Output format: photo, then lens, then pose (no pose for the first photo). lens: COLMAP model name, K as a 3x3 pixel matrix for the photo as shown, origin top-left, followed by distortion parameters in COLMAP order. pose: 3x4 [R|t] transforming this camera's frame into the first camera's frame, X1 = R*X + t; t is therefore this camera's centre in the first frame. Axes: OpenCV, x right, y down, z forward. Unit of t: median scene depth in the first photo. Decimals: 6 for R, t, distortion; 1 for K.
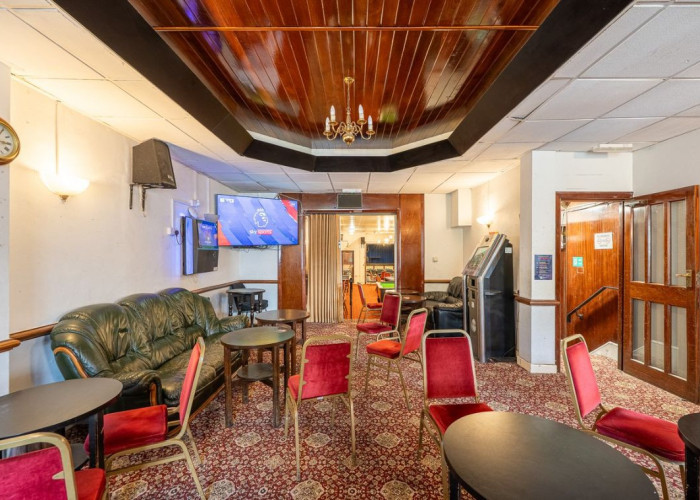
lens RADIAL K [[315.2, 0, 346.2], [0, 315.2, 252.0], [0, 0, 1]] dist [0.001104, 0.000089]
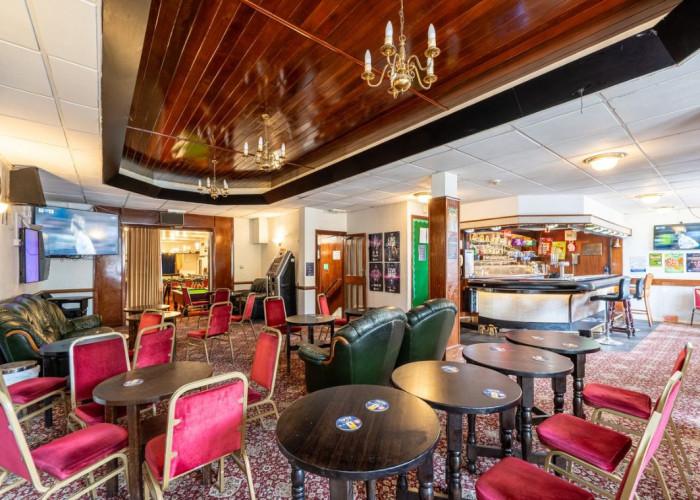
lens RADIAL K [[315.2, 0, 346.2], [0, 315.2, 252.0], [0, 0, 1]] dist [0.001104, 0.000089]
pose [[0.774753, 0.016799, 0.632041, -0.336431], [0.001975, 0.999578, -0.028989, 0.001203], [-0.632261, 0.023708, 0.774393, -0.503933]]
